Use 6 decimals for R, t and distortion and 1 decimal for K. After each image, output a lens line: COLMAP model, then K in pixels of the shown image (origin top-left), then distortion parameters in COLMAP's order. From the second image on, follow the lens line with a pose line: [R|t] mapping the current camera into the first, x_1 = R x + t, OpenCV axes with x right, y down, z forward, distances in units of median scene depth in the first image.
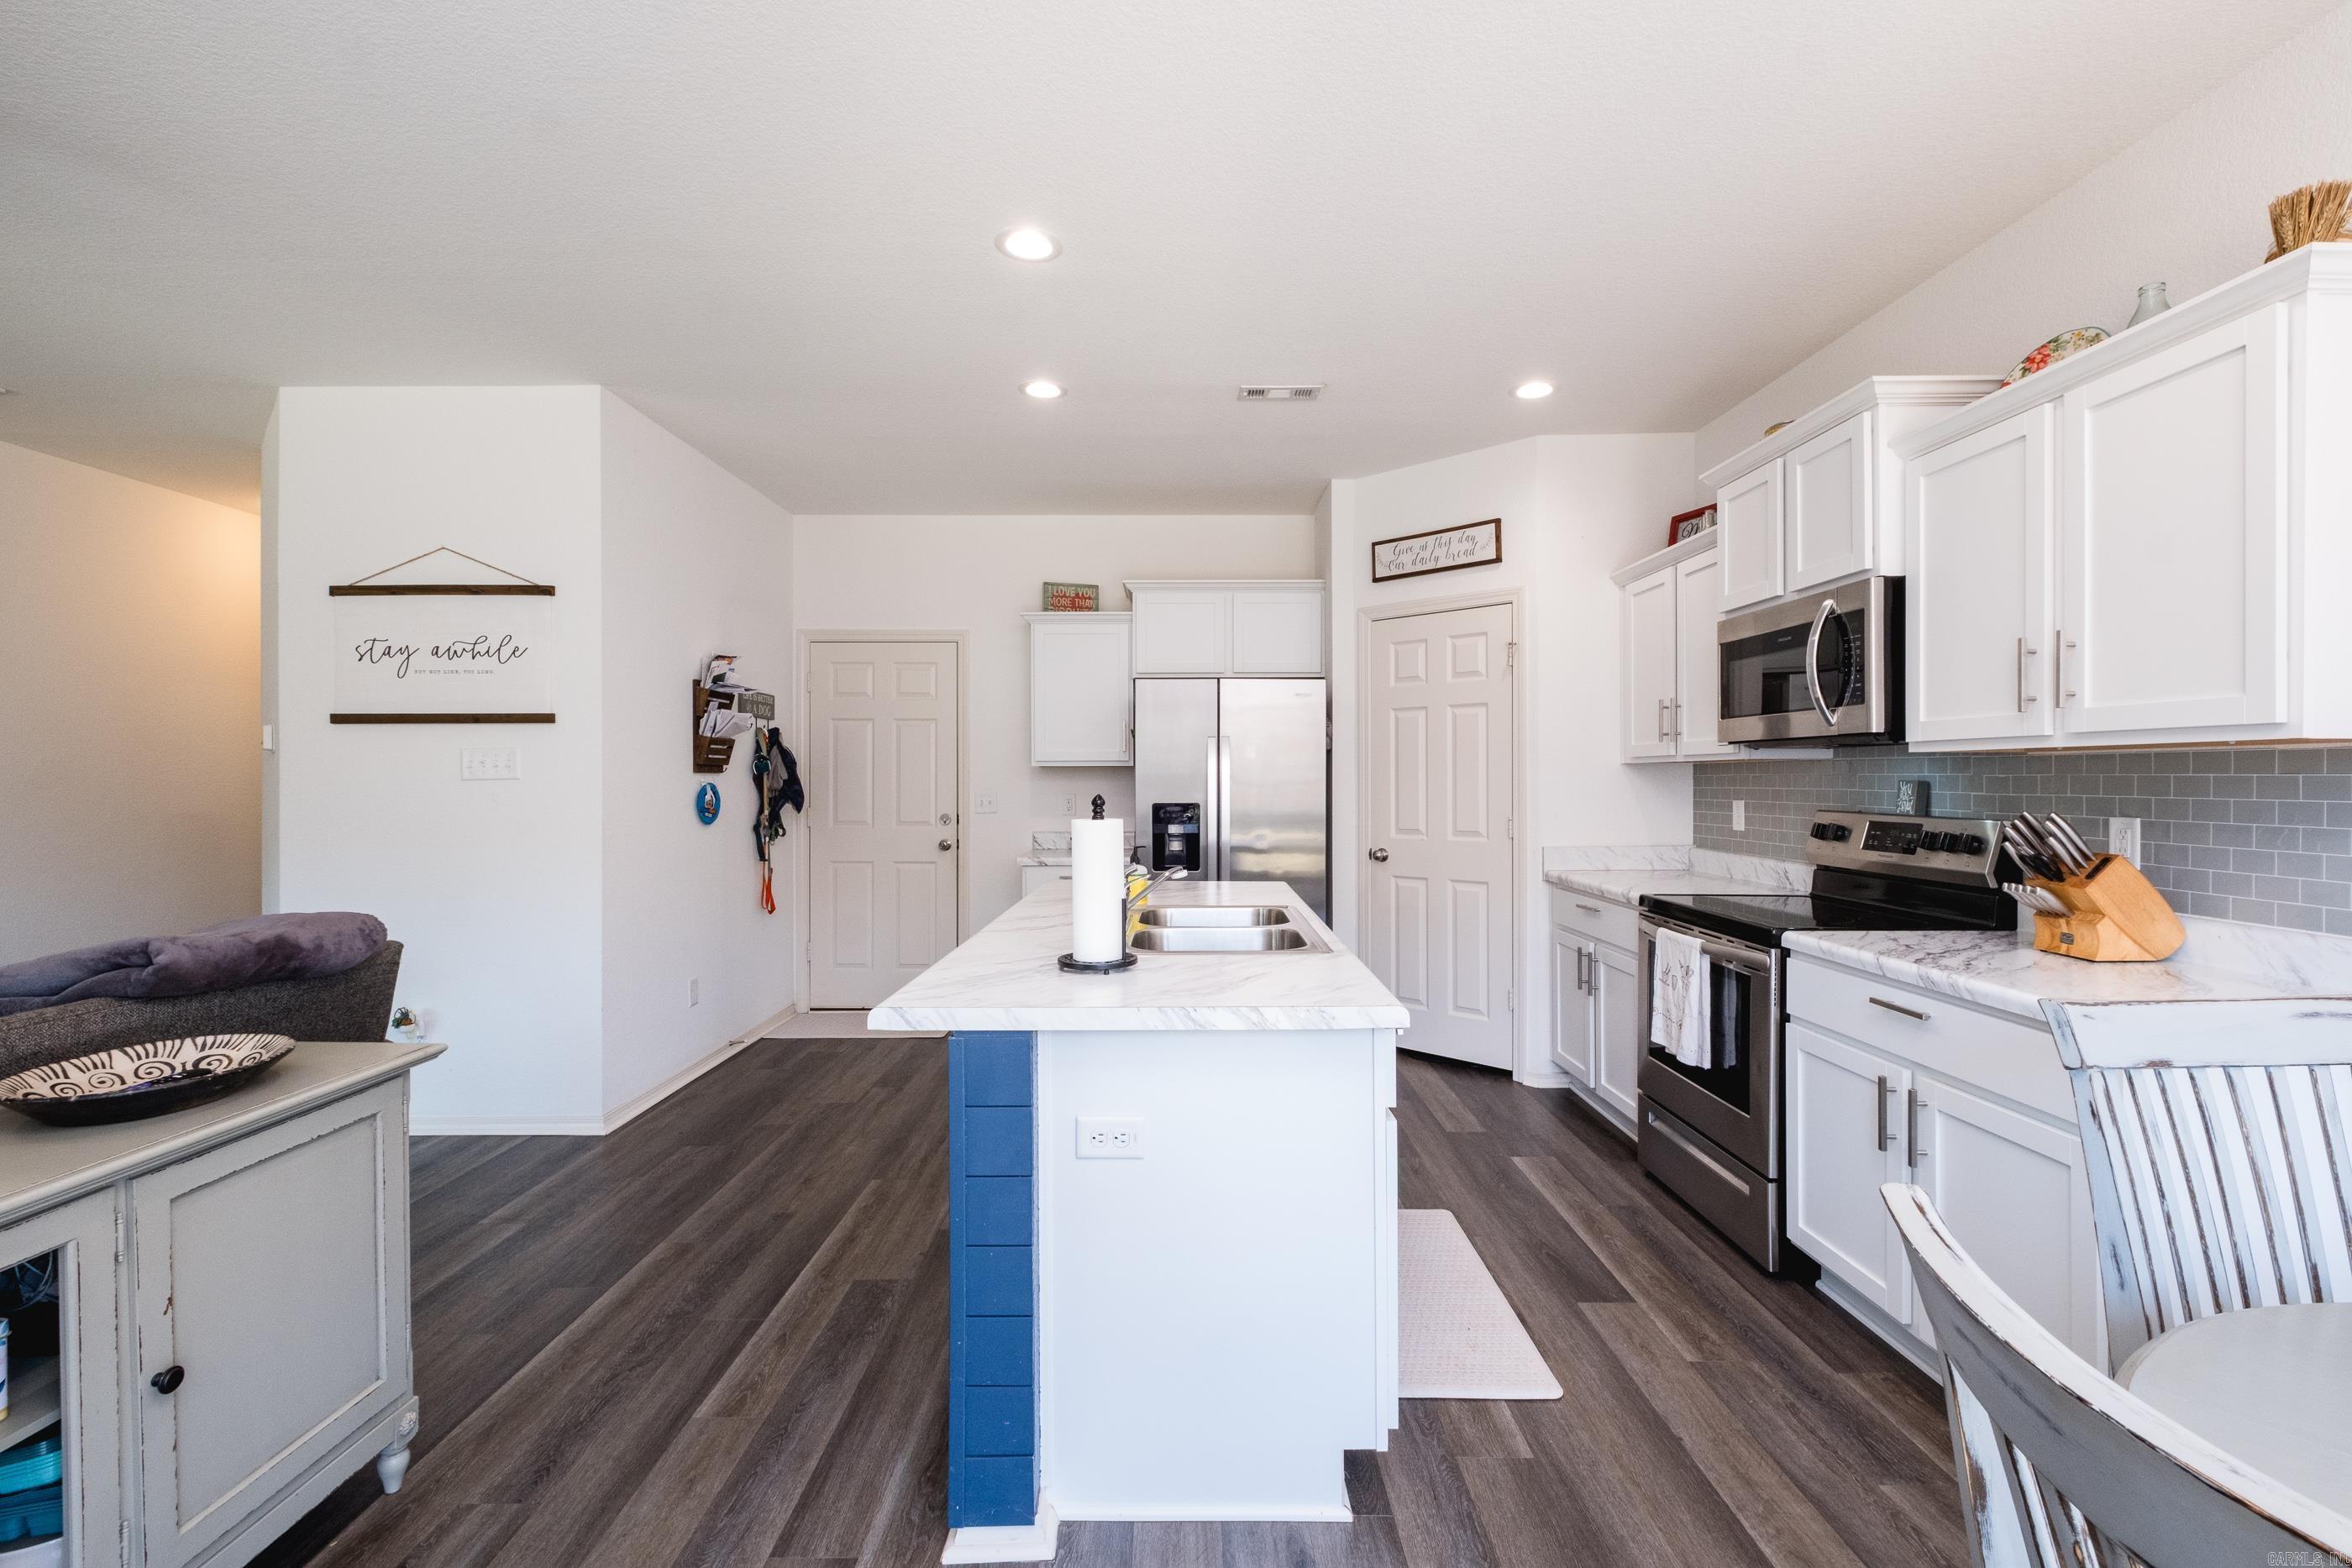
lens RADIAL K [[1024.6, 0, 1192.7], [0, 1024.6, 782.4], [0, 0, 1]] dist [0.007528, -0.004468]
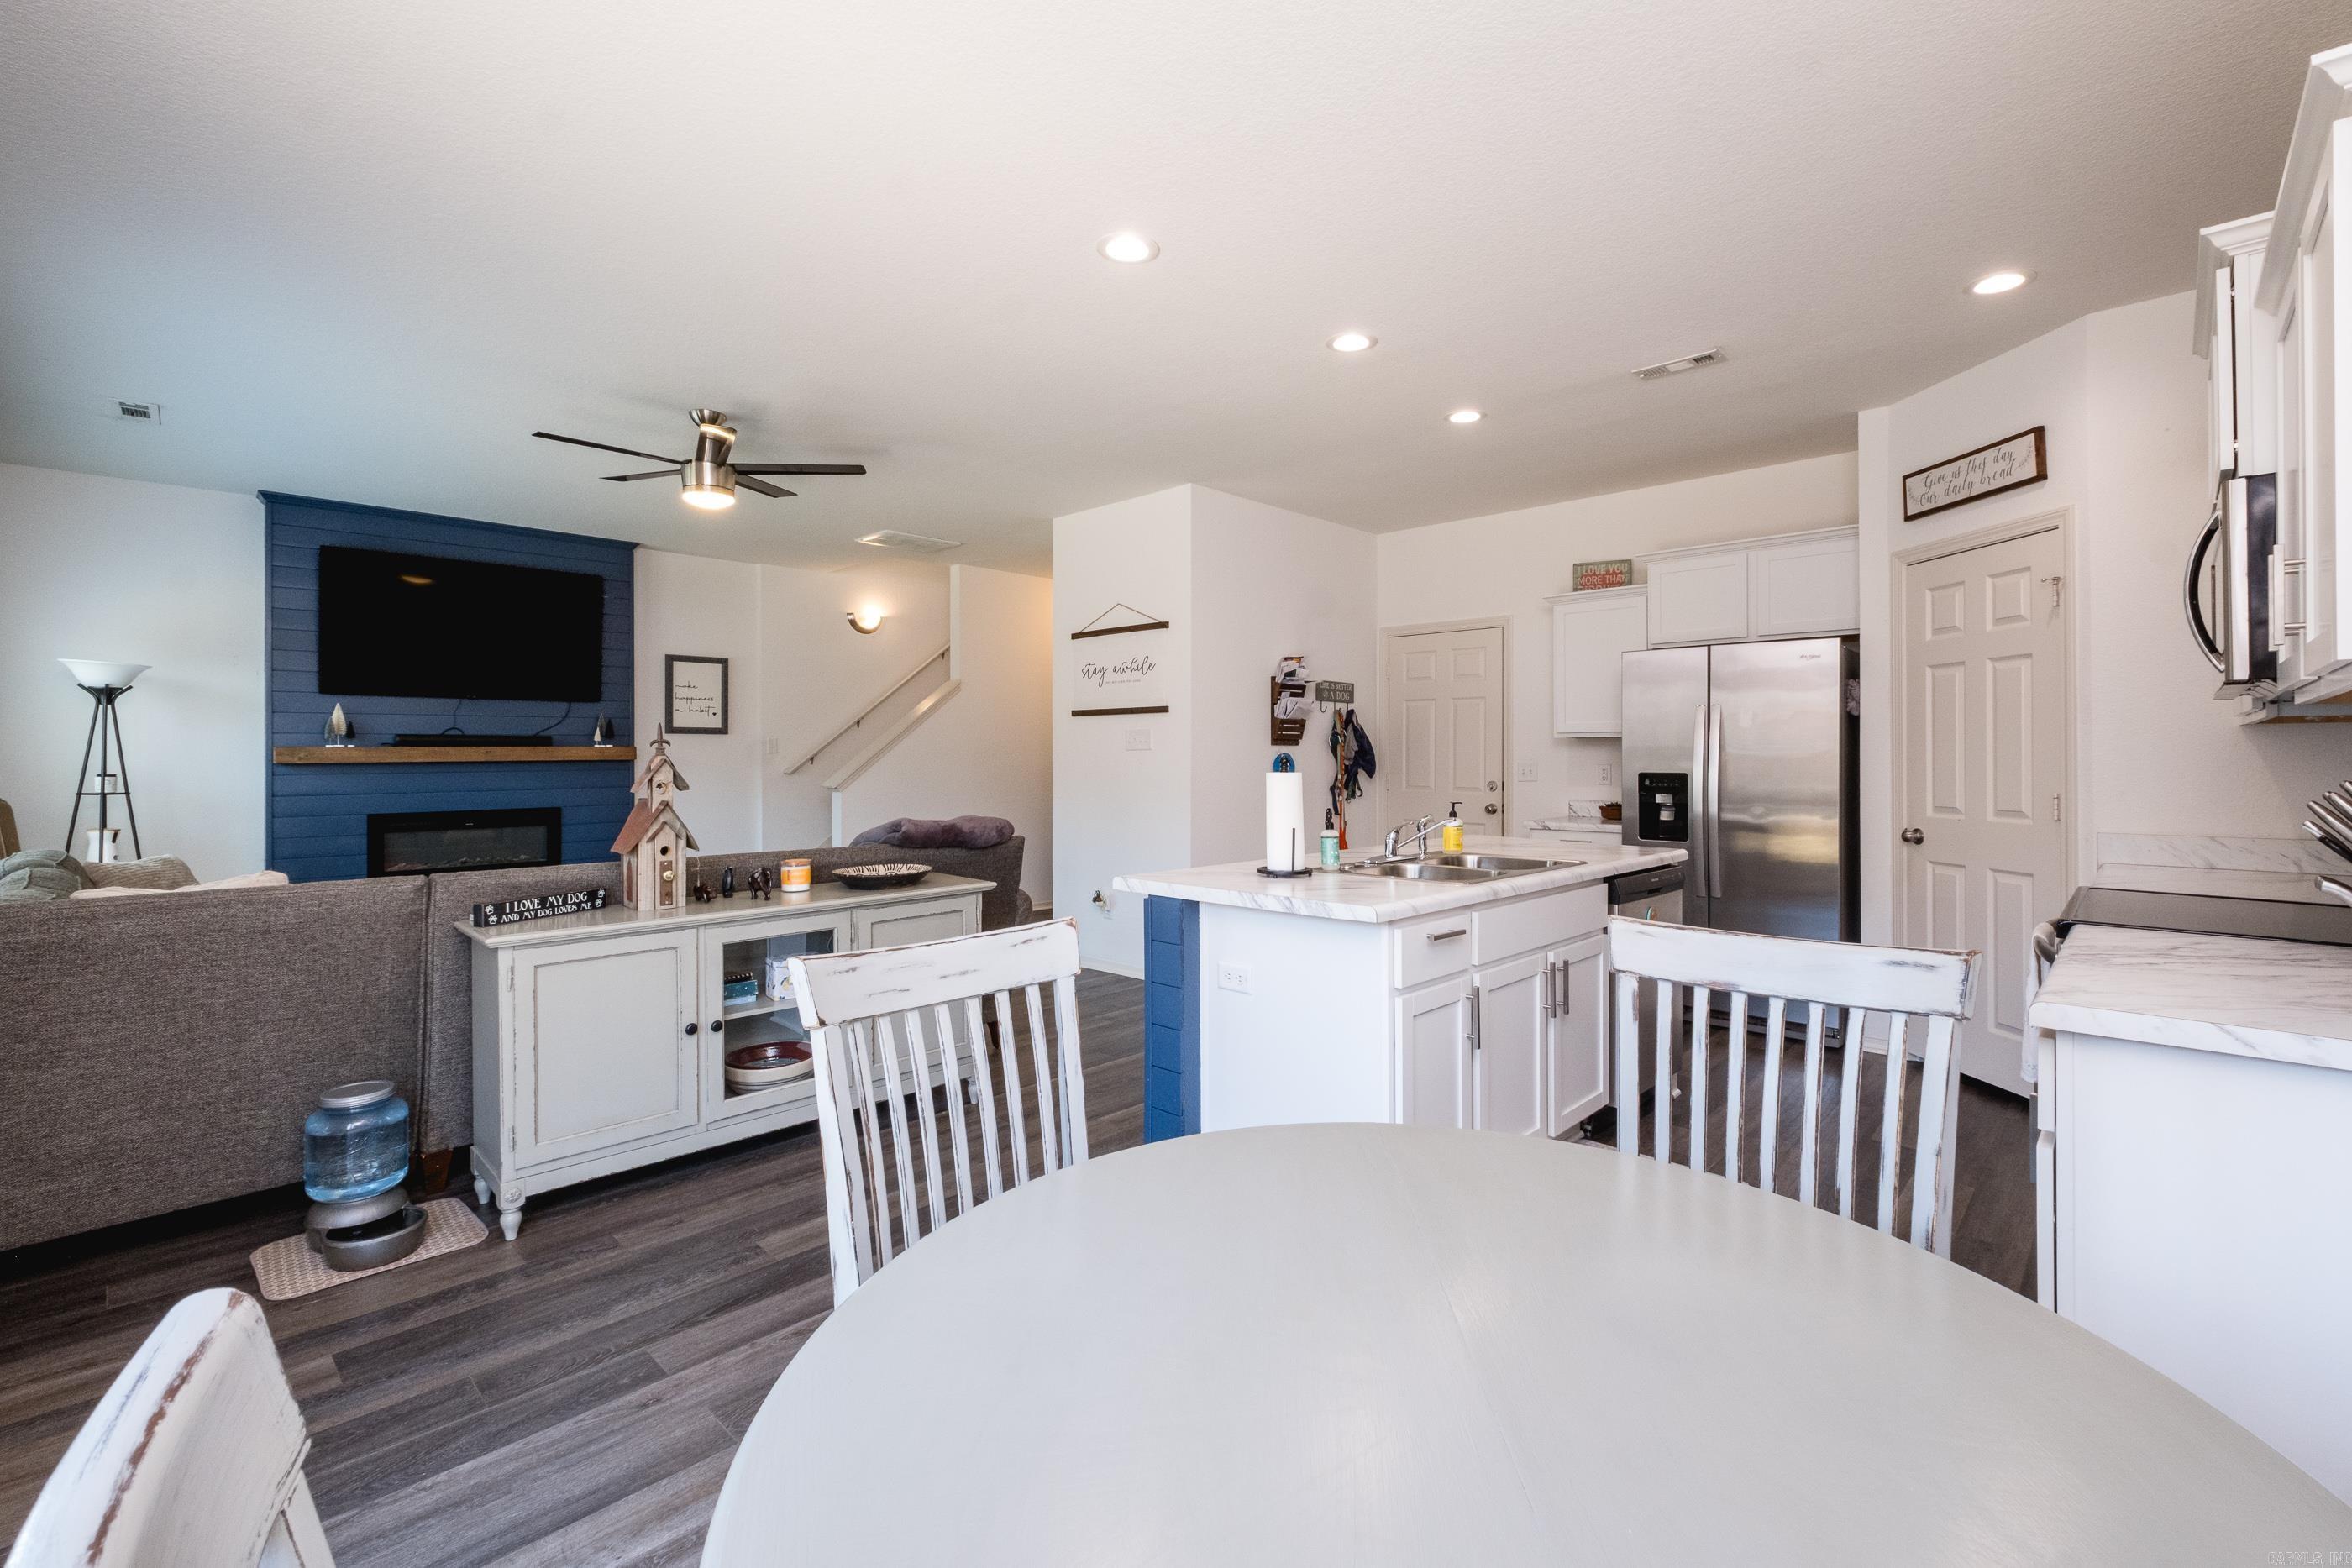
lens RADIAL K [[1024.6, 0, 1170.2], [0, 1024.6, 761.7], [0, 0, 1]] dist [0.007528, -0.004468]
pose [[0.710636, 0.006222, -0.703532, 0.439618], [-0.004242, 0.999981, 0.004559, 0.008485], [0.703547, -0.000256, 0.710649, -0.069969]]
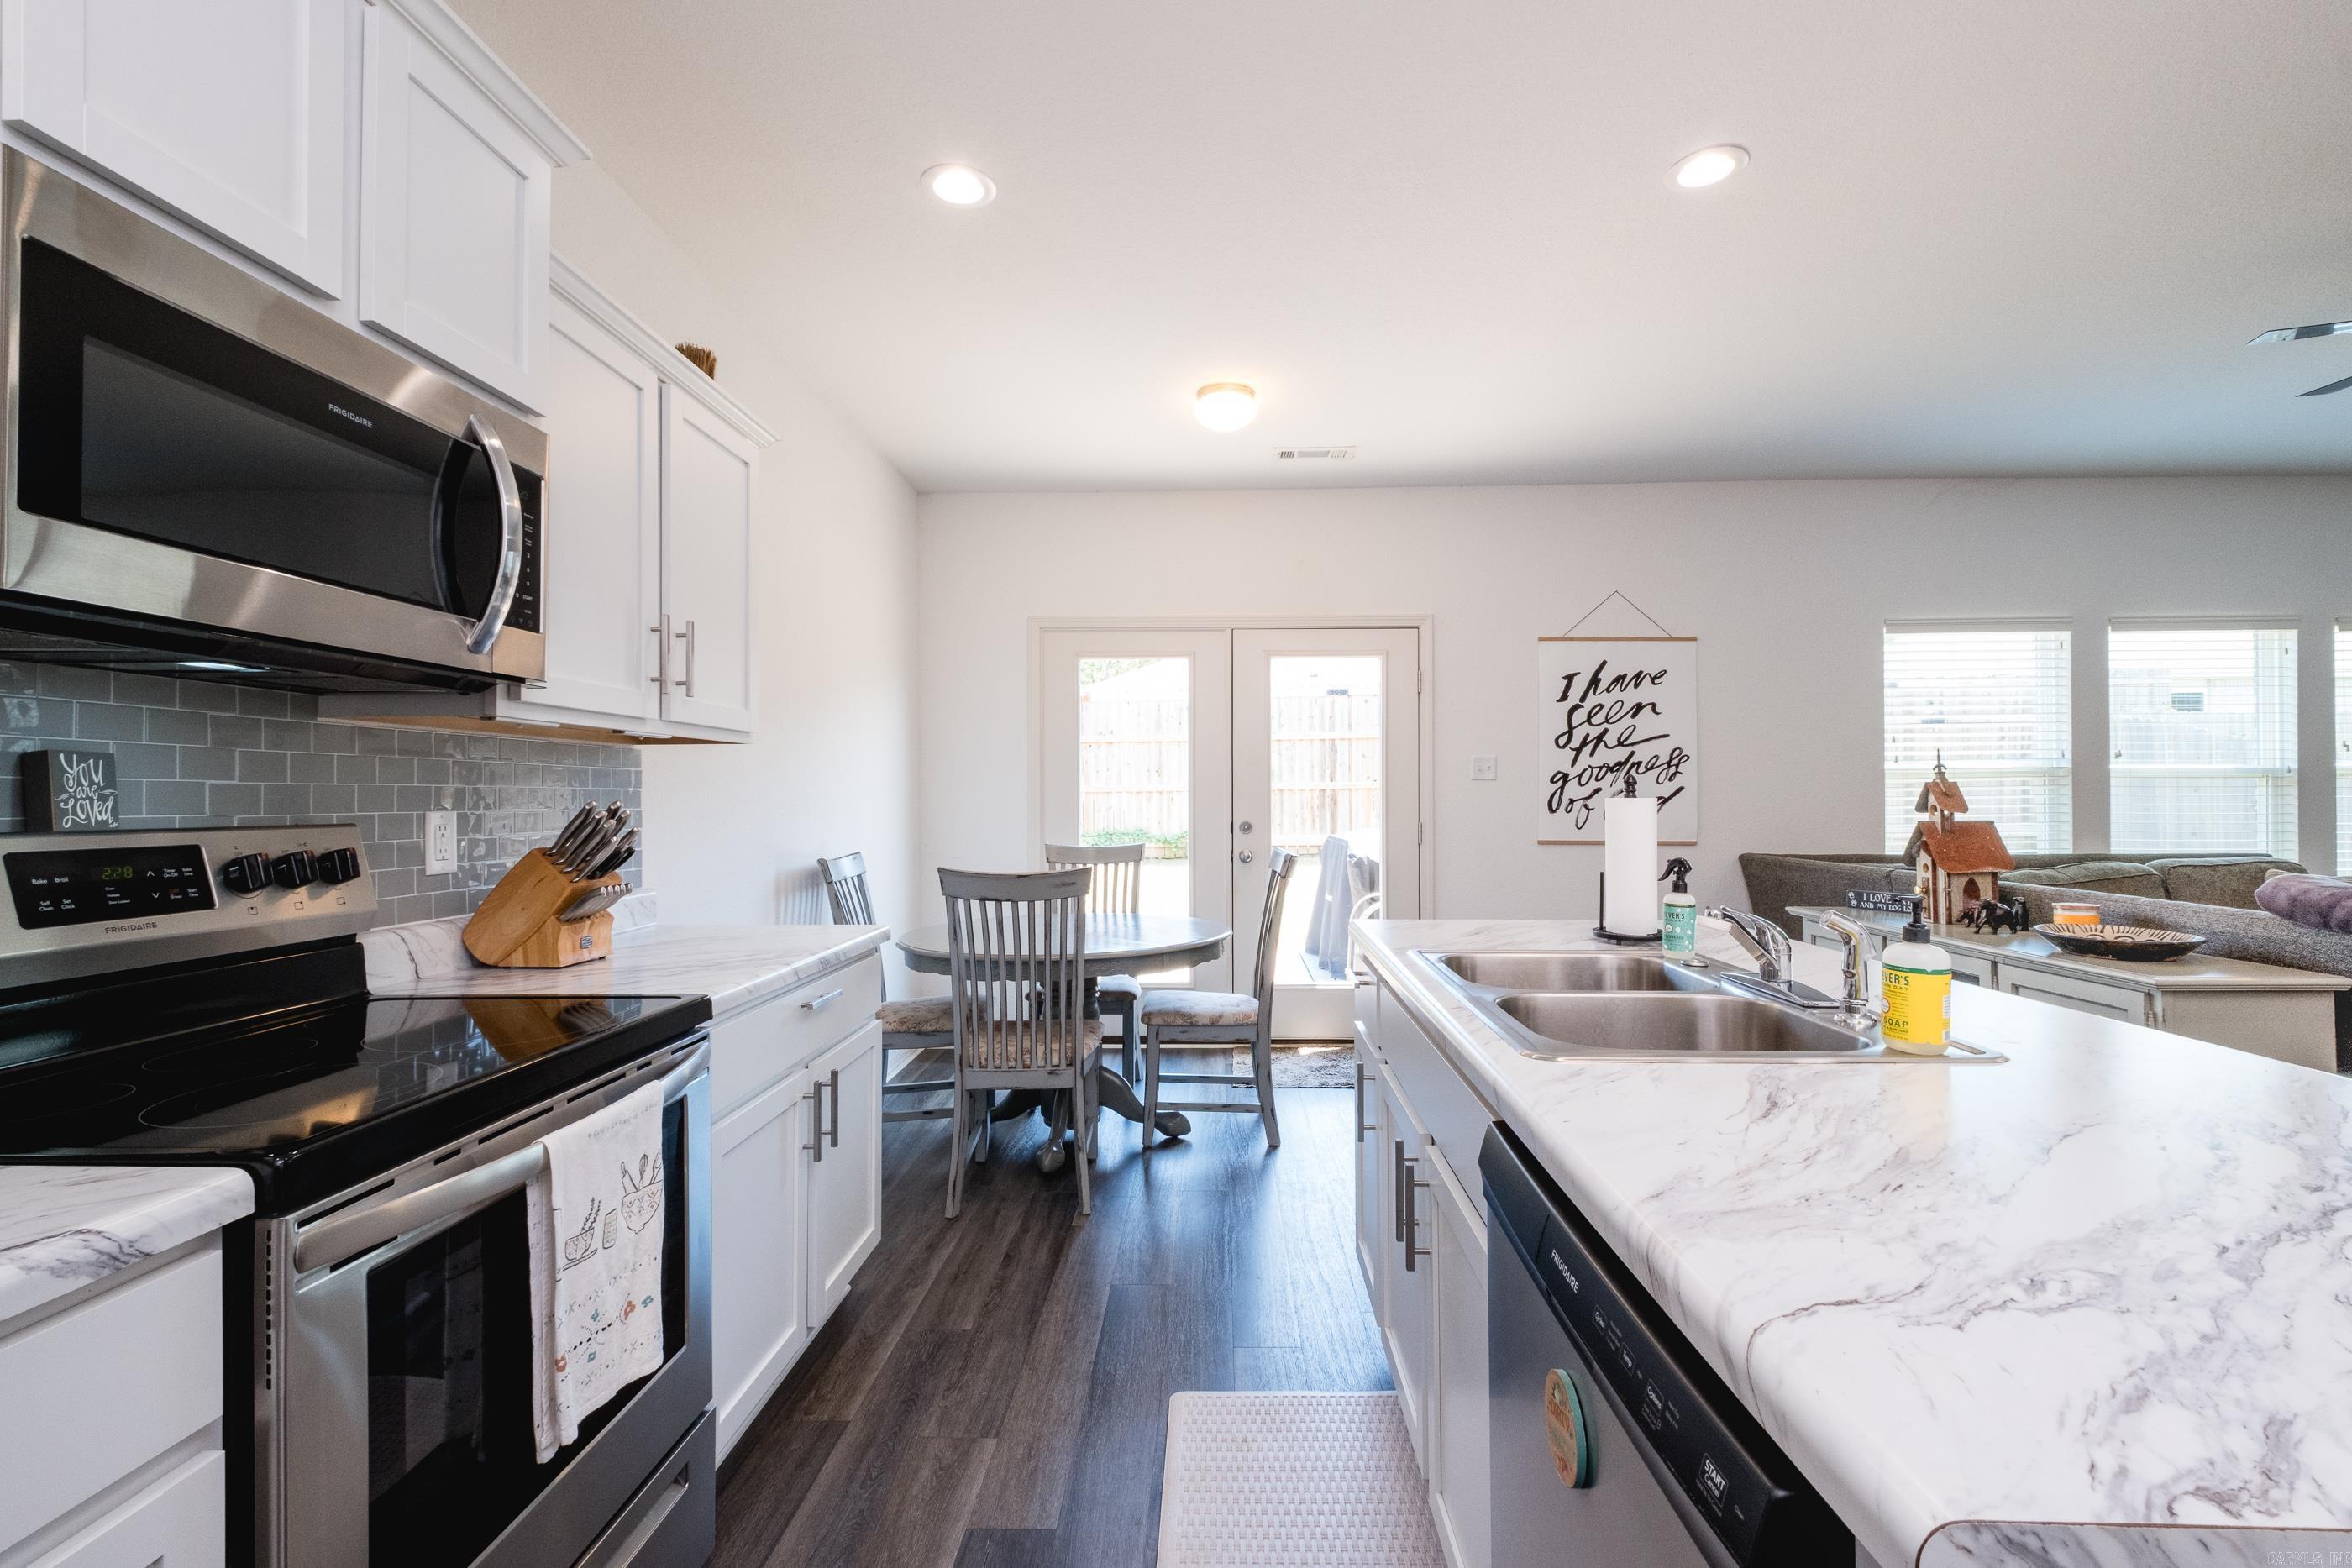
lens RADIAL K [[1024.6, 0, 1181.5], [0, 1024.6, 785.4], [0, 0, 1]] dist [0.007528, -0.004468]
pose [[-0.999402, 0.008173, 0.033605, 0.181282], [0.008043, 0.999960, -0.003988, 0.013464], [-0.033636, -0.003715, -0.999427, 1.136139]]
